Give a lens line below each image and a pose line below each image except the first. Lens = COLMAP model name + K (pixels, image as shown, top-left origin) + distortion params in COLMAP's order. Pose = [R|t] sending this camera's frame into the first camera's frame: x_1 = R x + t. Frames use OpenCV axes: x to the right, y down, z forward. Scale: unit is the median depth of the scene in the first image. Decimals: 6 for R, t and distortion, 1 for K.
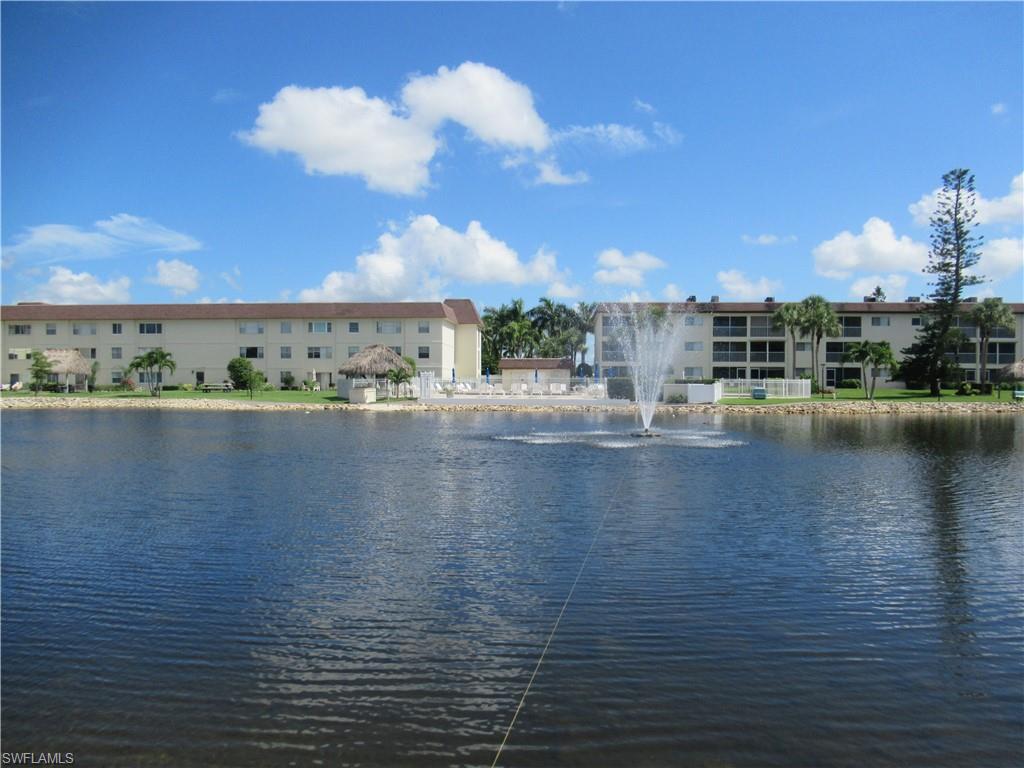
lens RADIAL K [[733.1, 0, 510.3], [0, 733.1, 376.0], [0, 0, 1]] dist [-0.041865, 0.002034]
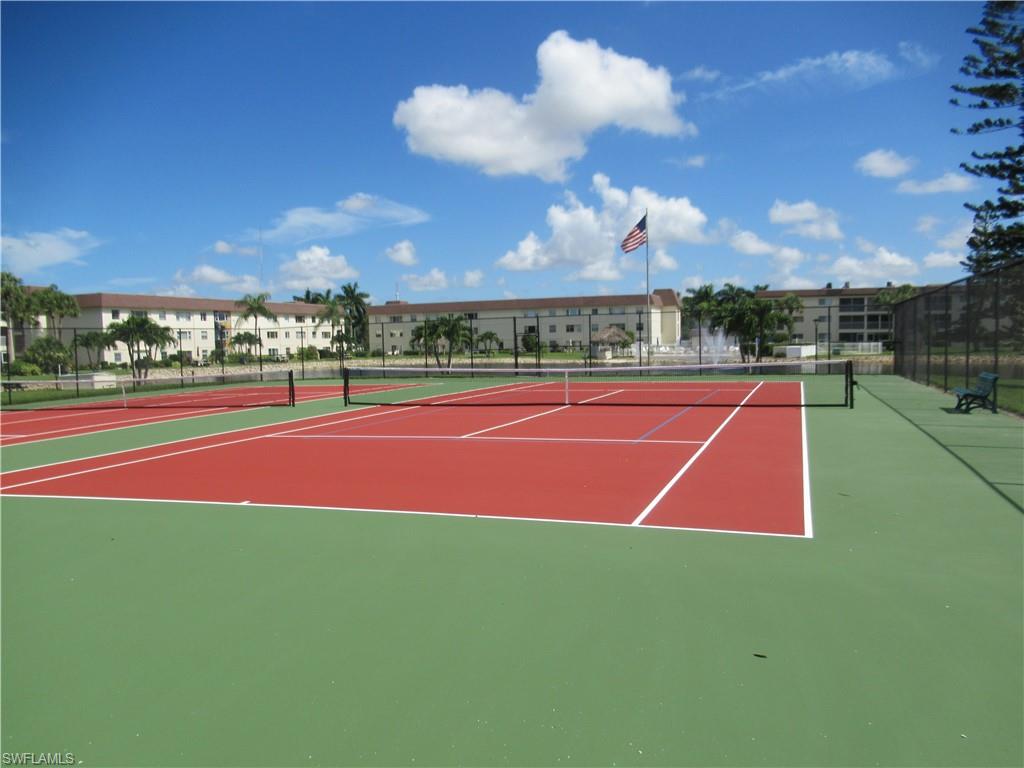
lens RADIAL K [[760.2, 0, 503.1], [0, 760.2, 385.7], [0, 0, 1]] dist [-0.087452, 0.002378]
pose [[0.955108, -0.000461, -0.296257, 0.079178], [0.019593, 0.997908, 0.061613, -0.012581], [0.295608, -0.064652, 0.953119, -0.612089]]
